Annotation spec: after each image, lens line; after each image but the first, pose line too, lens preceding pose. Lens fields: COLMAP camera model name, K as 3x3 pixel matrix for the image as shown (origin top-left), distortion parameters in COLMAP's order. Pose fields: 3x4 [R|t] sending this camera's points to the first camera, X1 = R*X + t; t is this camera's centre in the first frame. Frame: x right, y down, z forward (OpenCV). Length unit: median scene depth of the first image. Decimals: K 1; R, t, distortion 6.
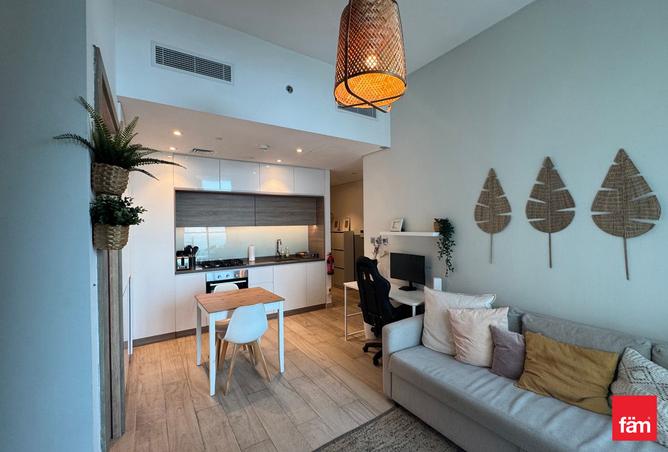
lens RADIAL K [[287.1, 0, 334.0], [0, 287.1, 226.0], [0, 0, 1]] dist [0.000120, -0.000030]
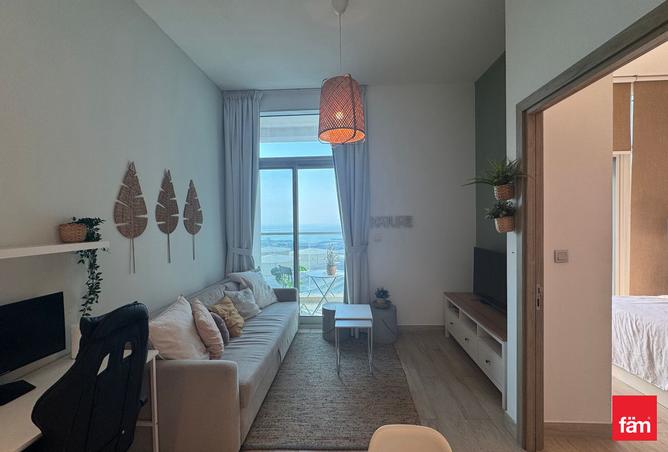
lens RADIAL K [[287.1, 0, 334.0], [0, 287.1, 226.0], [0, 0, 1]] dist [0.000120, -0.000030]
pose [[-0.798261, 0.024067, 0.601830, -0.377061], [0.039760, 0.999127, 0.012782, 0.002826], [-0.600998, 0.034132, -0.798522, 1.125663]]
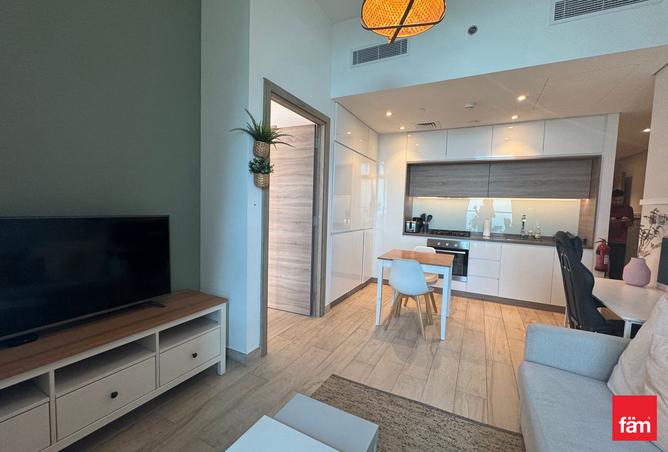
lens RADIAL K [[287.1, 0, 334.0], [0, 287.1, 226.0], [0, 0, 1]] dist [0.000120, -0.000030]
pose [[0.483845, 0.087048, -0.870814, 0.426984], [-0.046605, 0.996192, 0.073687, 0.068735], [0.873912, 0.004932, 0.486059, 0.194865]]
